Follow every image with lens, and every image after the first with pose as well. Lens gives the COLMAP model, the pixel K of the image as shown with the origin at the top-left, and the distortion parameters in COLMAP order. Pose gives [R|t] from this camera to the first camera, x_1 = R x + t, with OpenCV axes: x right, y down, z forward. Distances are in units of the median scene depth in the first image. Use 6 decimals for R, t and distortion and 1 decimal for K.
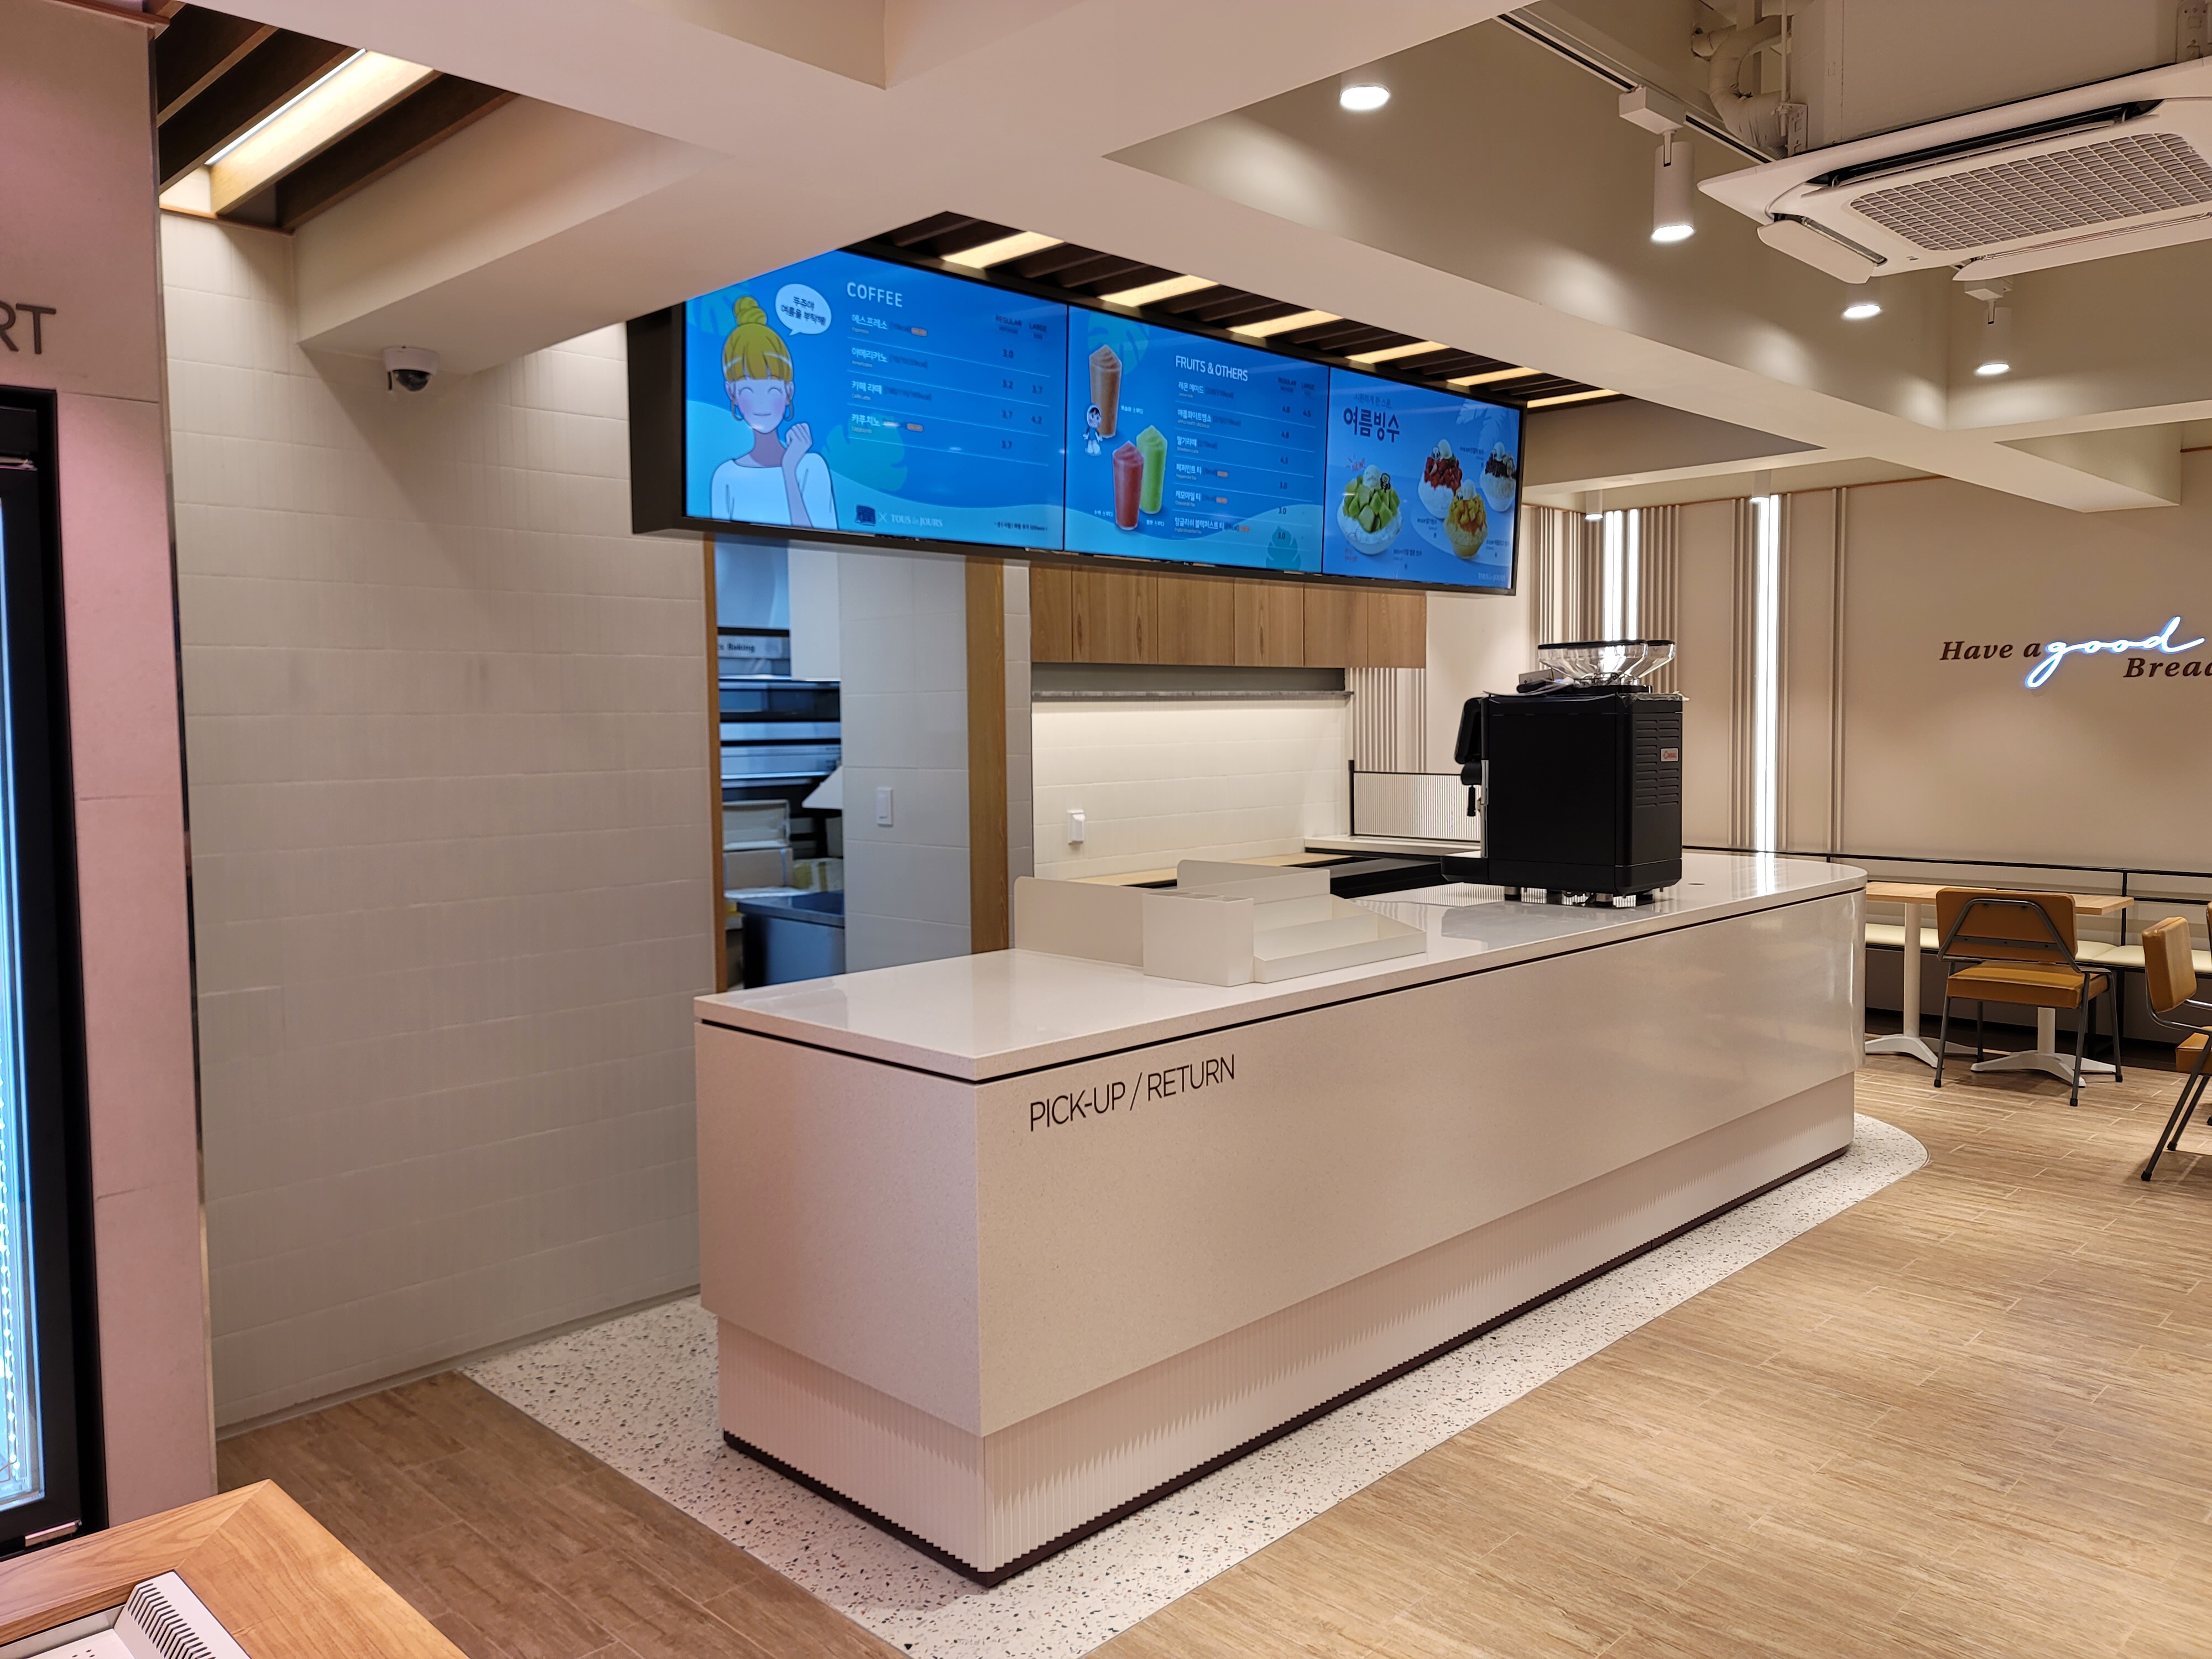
lens RADIAL K [[1617.7, 0, 1104.5], [0, 1617.7, 805.0], [0, 0, 1]] dist [0.062994, -0.049356]
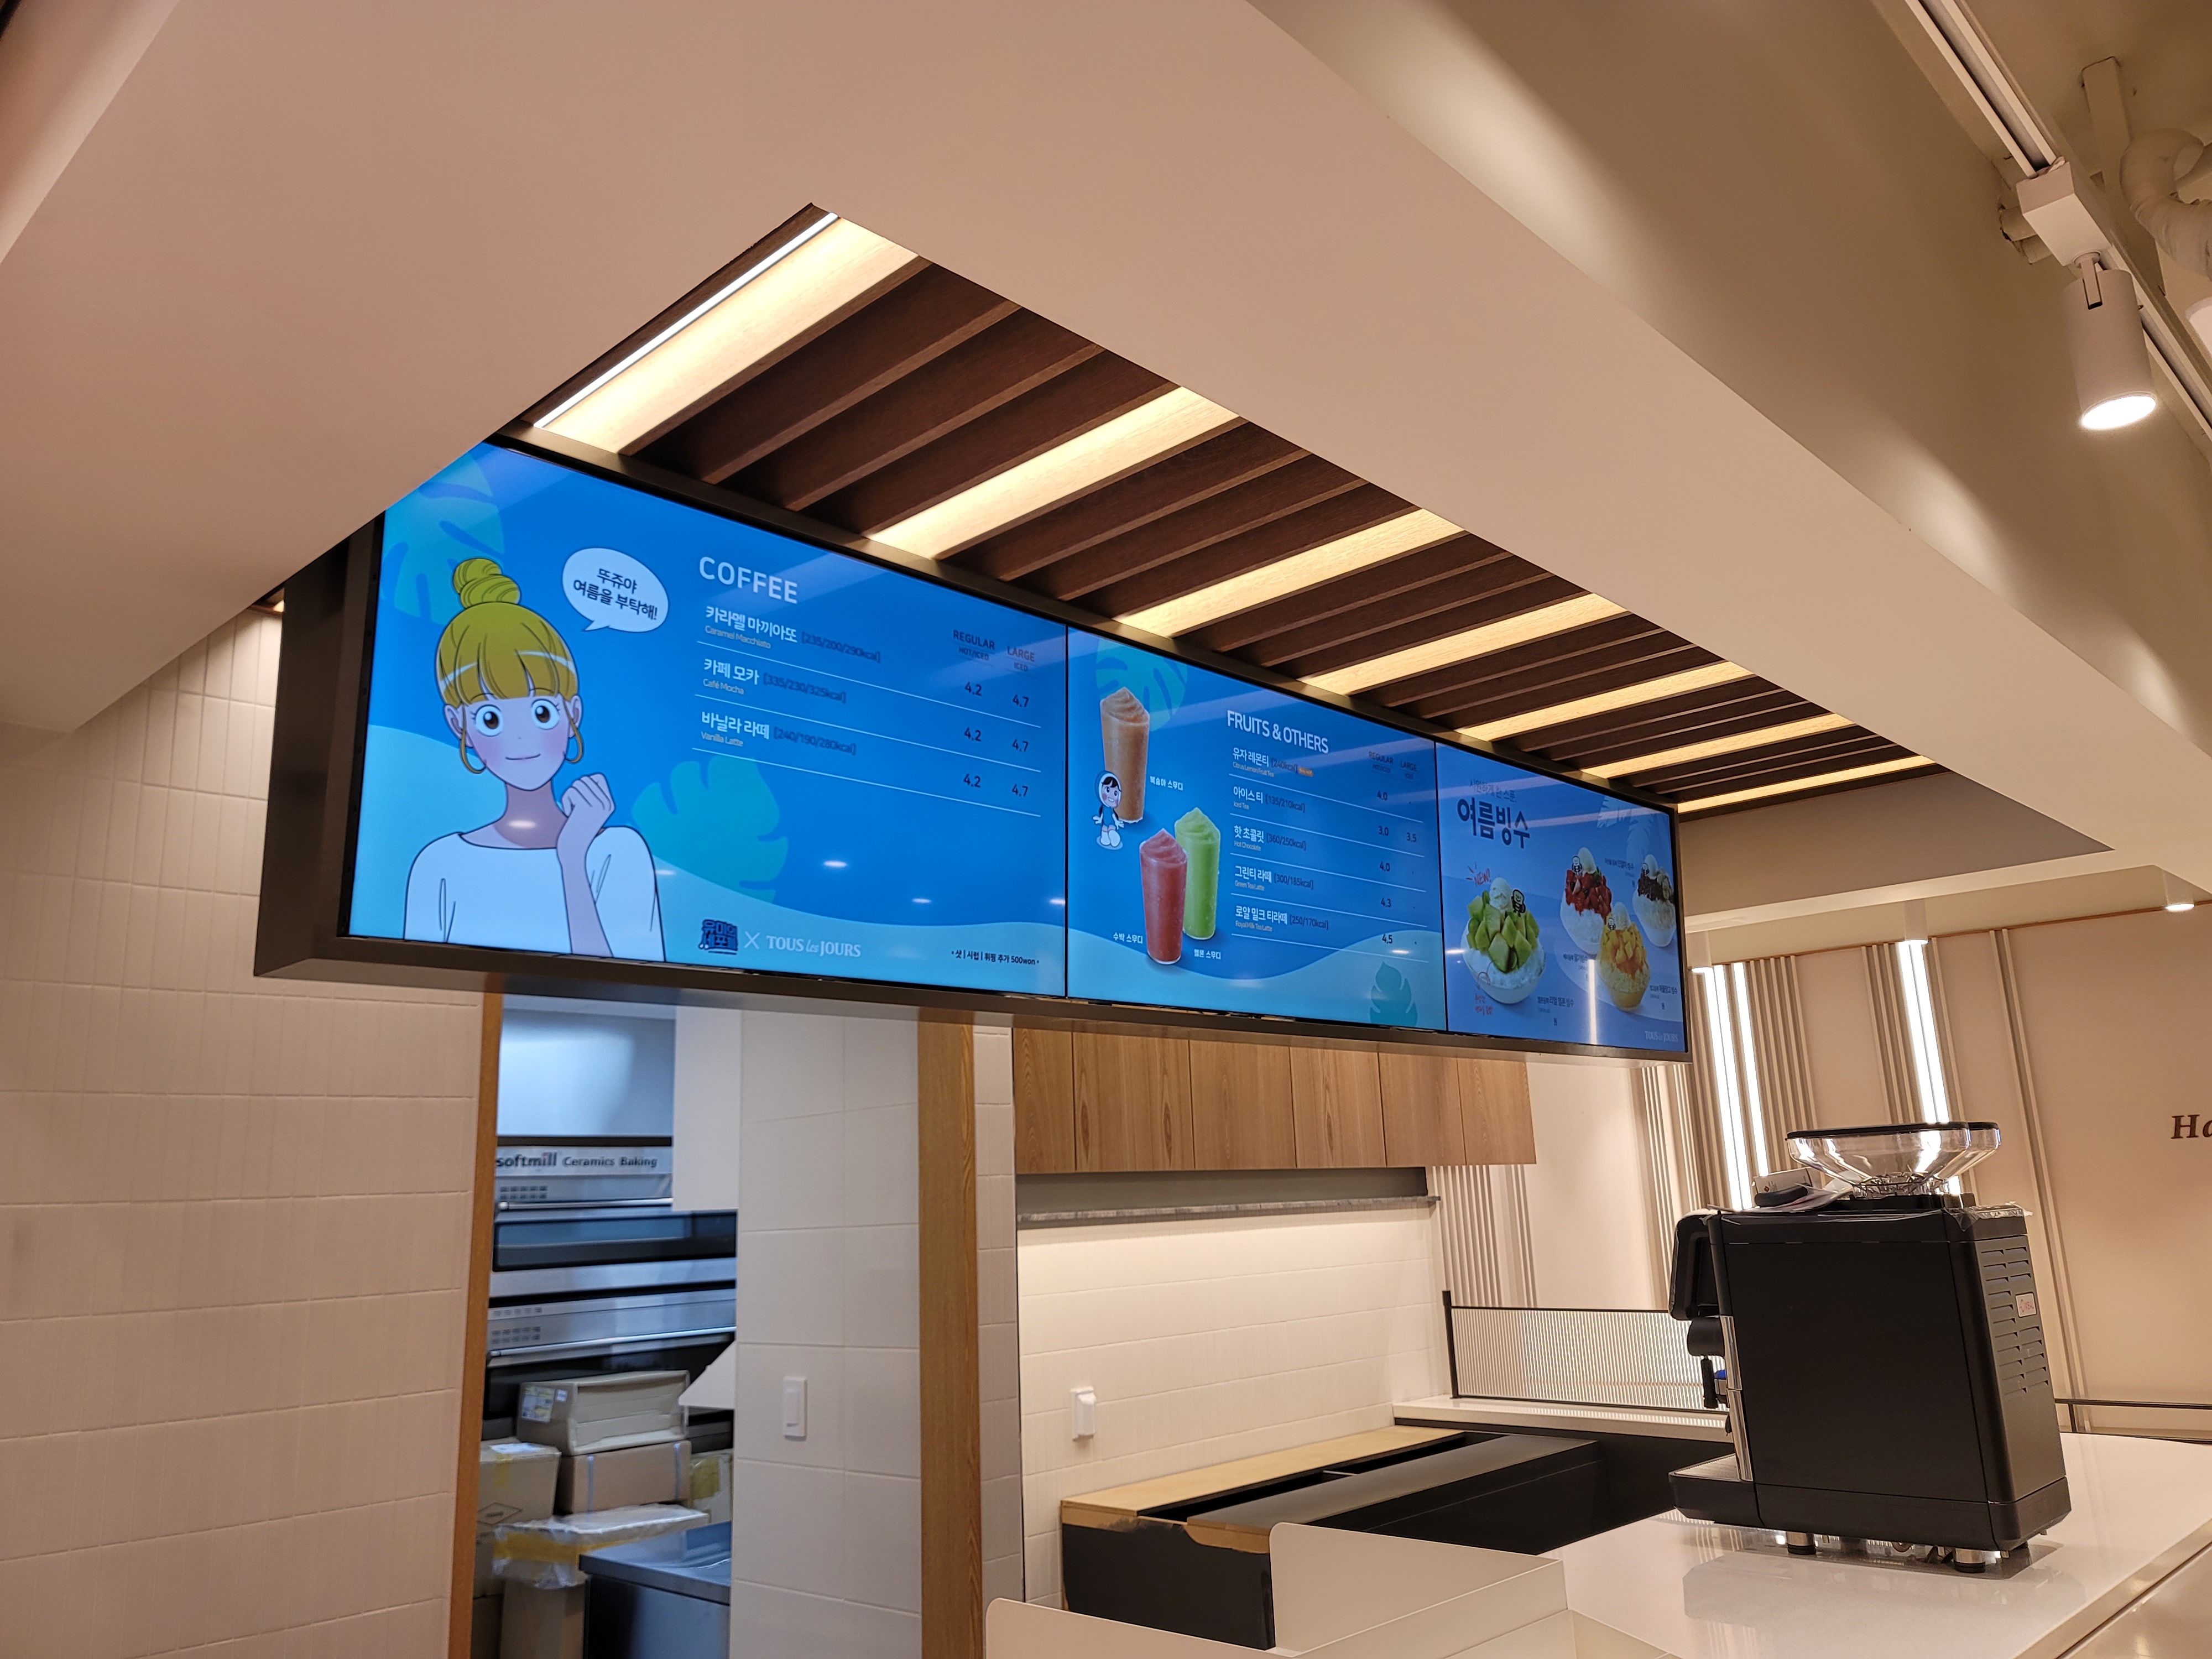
lens RADIAL K [[1617.7, 0, 1133.9], [0, 1617.7, 842.8], [0, 0, 1]] dist [0.062994, -0.049356]
pose [[0.999302, -0.023152, 0.029321, -0.015670], [0.030296, 0.961427, -0.273386, -0.043546], [-0.021861, 0.274083, 0.961457, 0.381903]]
